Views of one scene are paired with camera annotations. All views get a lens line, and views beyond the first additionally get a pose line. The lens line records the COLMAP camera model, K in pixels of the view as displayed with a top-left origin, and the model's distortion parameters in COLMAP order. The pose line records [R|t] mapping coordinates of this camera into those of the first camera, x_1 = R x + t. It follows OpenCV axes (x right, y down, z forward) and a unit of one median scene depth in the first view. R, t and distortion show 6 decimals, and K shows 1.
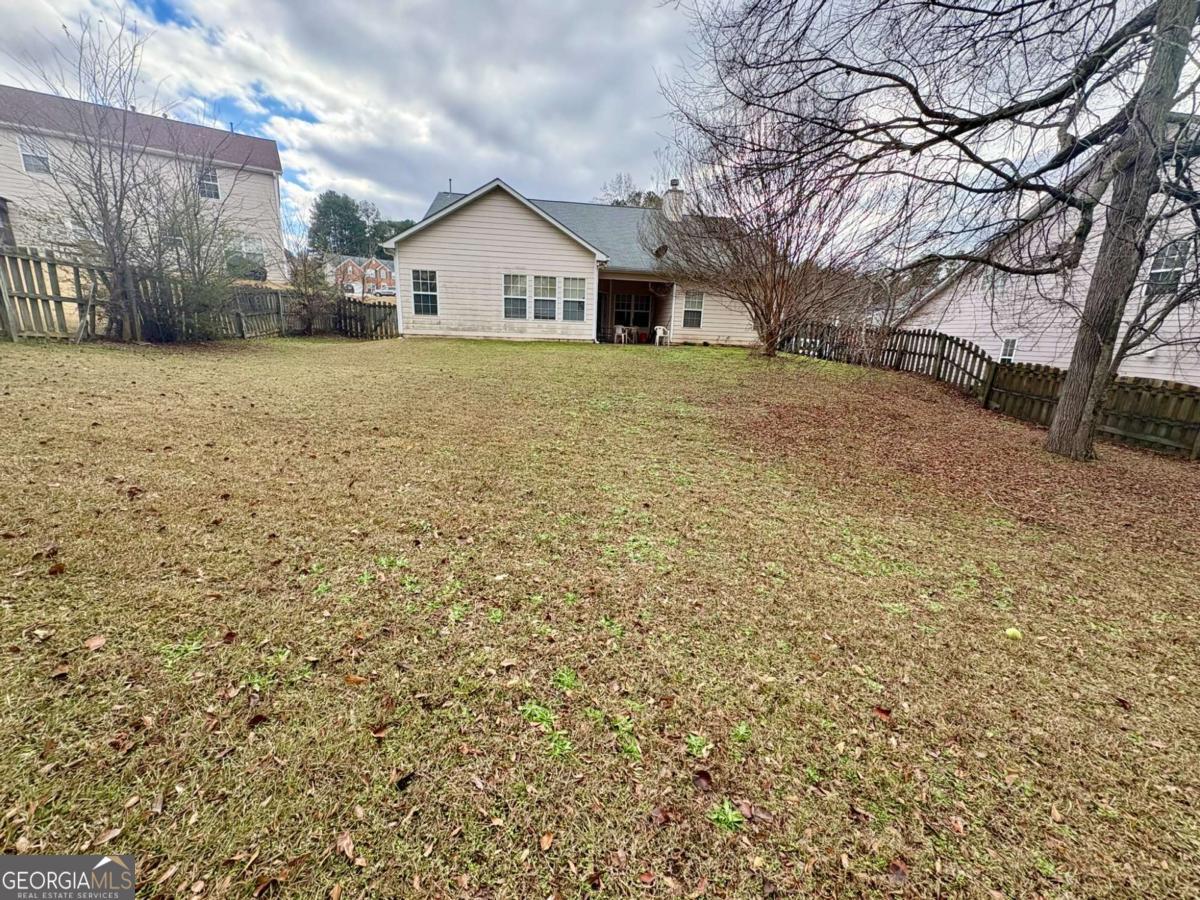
lens RADIAL K [[464.2, 0, 600.0], [0, 464.2, 450.0], [0, 0, 1]] dist [-0.013510, -0.006577]
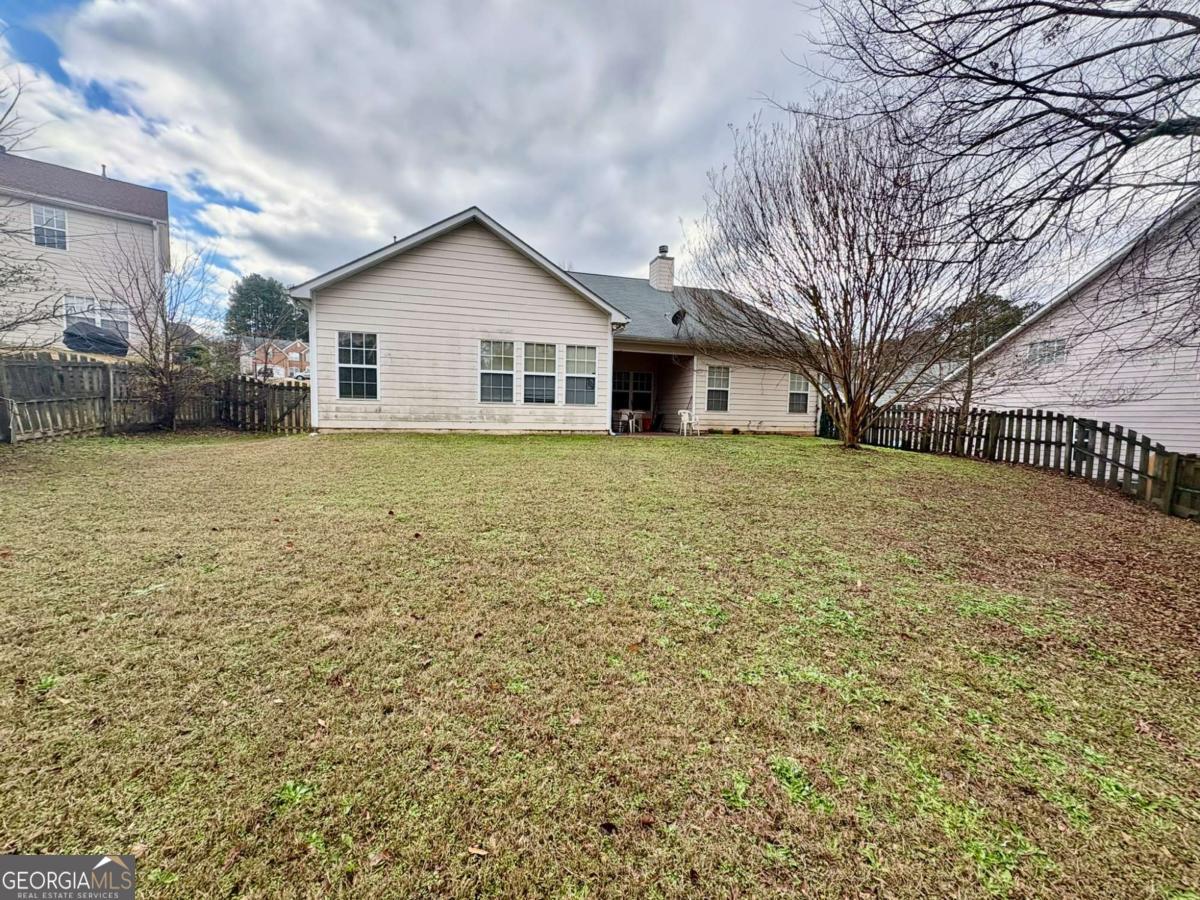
lens RADIAL K [[464.2, 0, 600.0], [0, 464.2, 450.0], [0, 0, 1]] dist [-0.013510, -0.006577]
pose [[0.992628, -0.022941, 0.119010, -0.113475], [0.042801, 0.985007, -0.167118, -0.093950], [-0.113392, 0.170980, 0.978728, 0.326504]]
